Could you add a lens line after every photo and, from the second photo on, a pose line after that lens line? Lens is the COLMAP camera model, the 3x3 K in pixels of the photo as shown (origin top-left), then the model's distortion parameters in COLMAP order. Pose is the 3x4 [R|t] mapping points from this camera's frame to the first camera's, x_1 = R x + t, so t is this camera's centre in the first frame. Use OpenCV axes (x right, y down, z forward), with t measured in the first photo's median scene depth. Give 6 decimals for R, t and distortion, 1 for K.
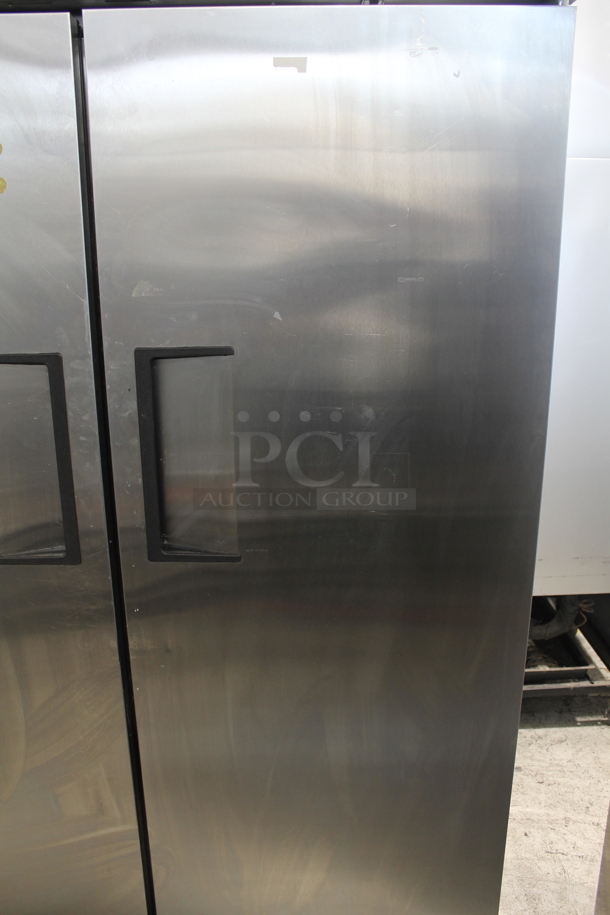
lens RADIAL K [[776.6, 0, 298.6], [0, 776.6, 454.9], [0, 0, 1]] dist [-0.170222, 0.147573]
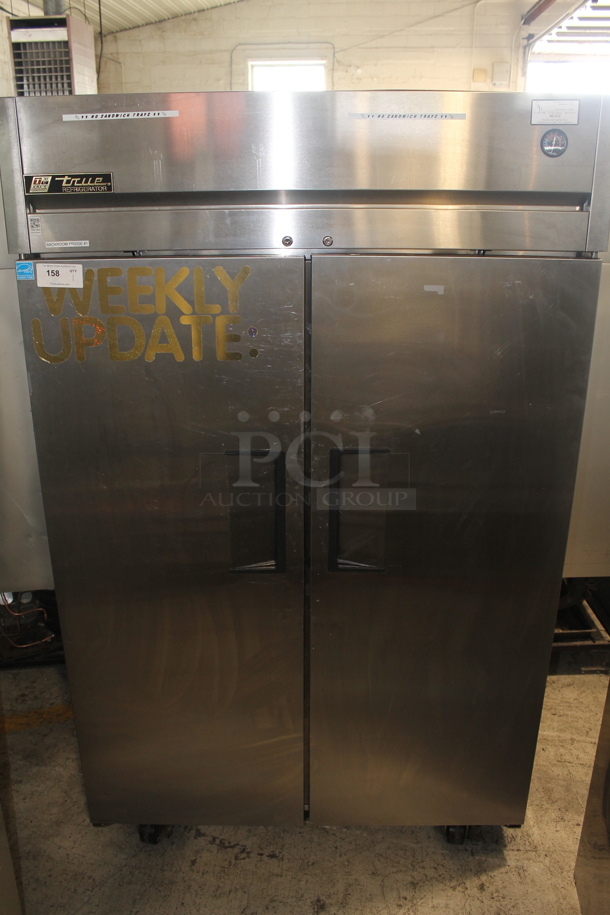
lens RADIAL K [[776.6, 0, 298.6], [0, 776.6, 454.9], [0, 0, 1]] dist [-0.170222, 0.147573]
pose [[0.999902, 0.011618, -0.007818, -0.242198], [-0.011076, 0.997746, 0.066178, -0.211387], [0.008569, -0.066085, 0.997777, -0.604073]]
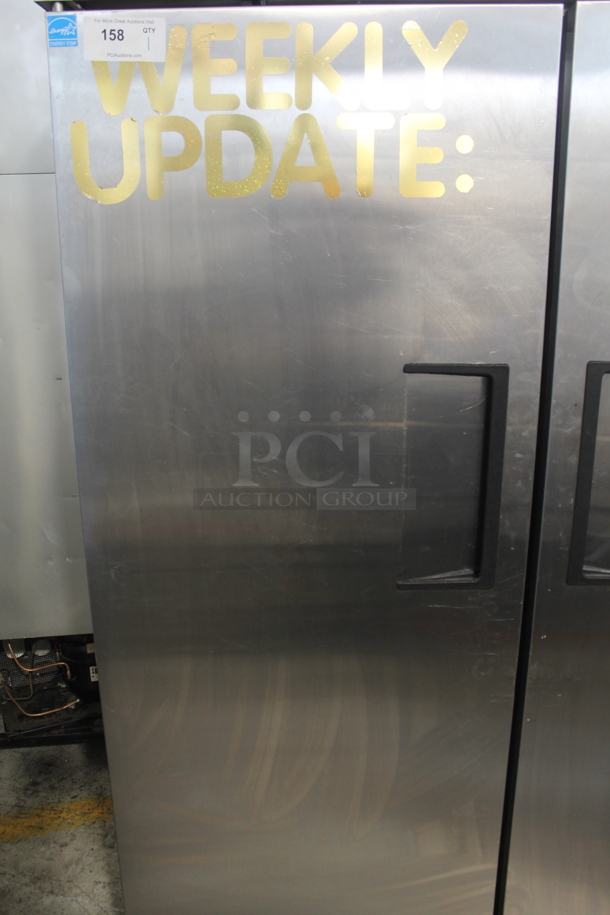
lens RADIAL K [[776.6, 0, 298.6], [0, 776.6, 454.9], [0, 0, 1]] dist [-0.170222, 0.147573]
pose [[0.999361, 0.011322, -0.033908, -0.484060], [-0.011960, 0.999754, -0.018681, -0.001238], [0.033688, 0.019075, 0.999250, 0.048192]]
